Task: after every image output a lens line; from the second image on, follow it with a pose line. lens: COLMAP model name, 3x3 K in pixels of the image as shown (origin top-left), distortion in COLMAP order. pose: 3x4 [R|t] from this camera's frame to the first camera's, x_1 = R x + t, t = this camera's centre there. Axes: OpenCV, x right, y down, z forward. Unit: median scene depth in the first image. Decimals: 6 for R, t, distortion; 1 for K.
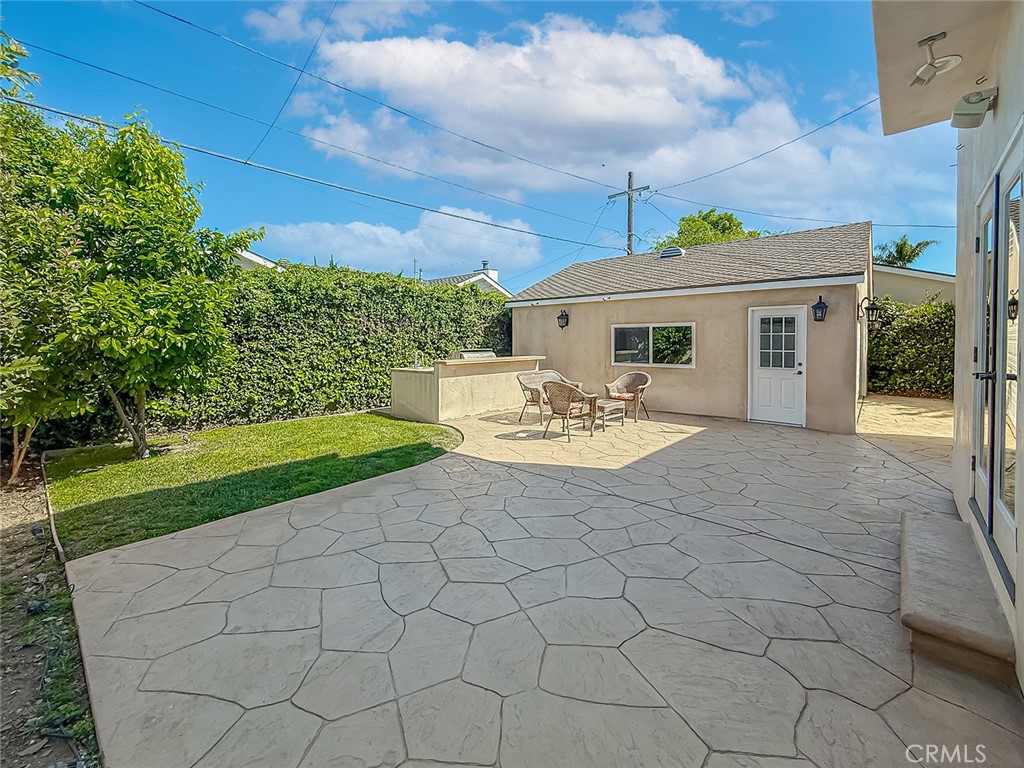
lens RADIAL K [[418.4, 0, 517.7], [0, 418.4, 378.3], [0, 0, 1]] dist [0.000378, -0.000077]
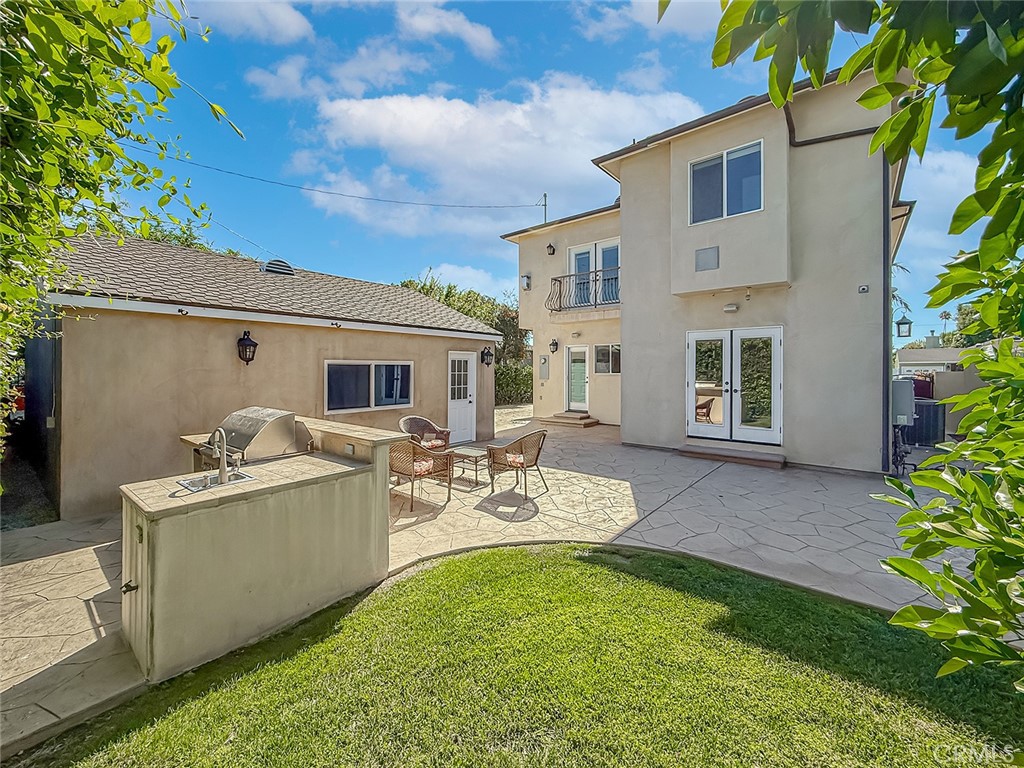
lens RADIAL K [[418.4, 0, 517.7], [0, 418.4, 378.3], [0, 0, 1]] dist [0.000378, -0.000077]
pose [[-0.043468, -0.022288, 0.998806, -0.649099], [0.086790, 0.995887, 0.026000, -0.106011], [-0.995278, 0.087817, -0.041355, 0.862153]]
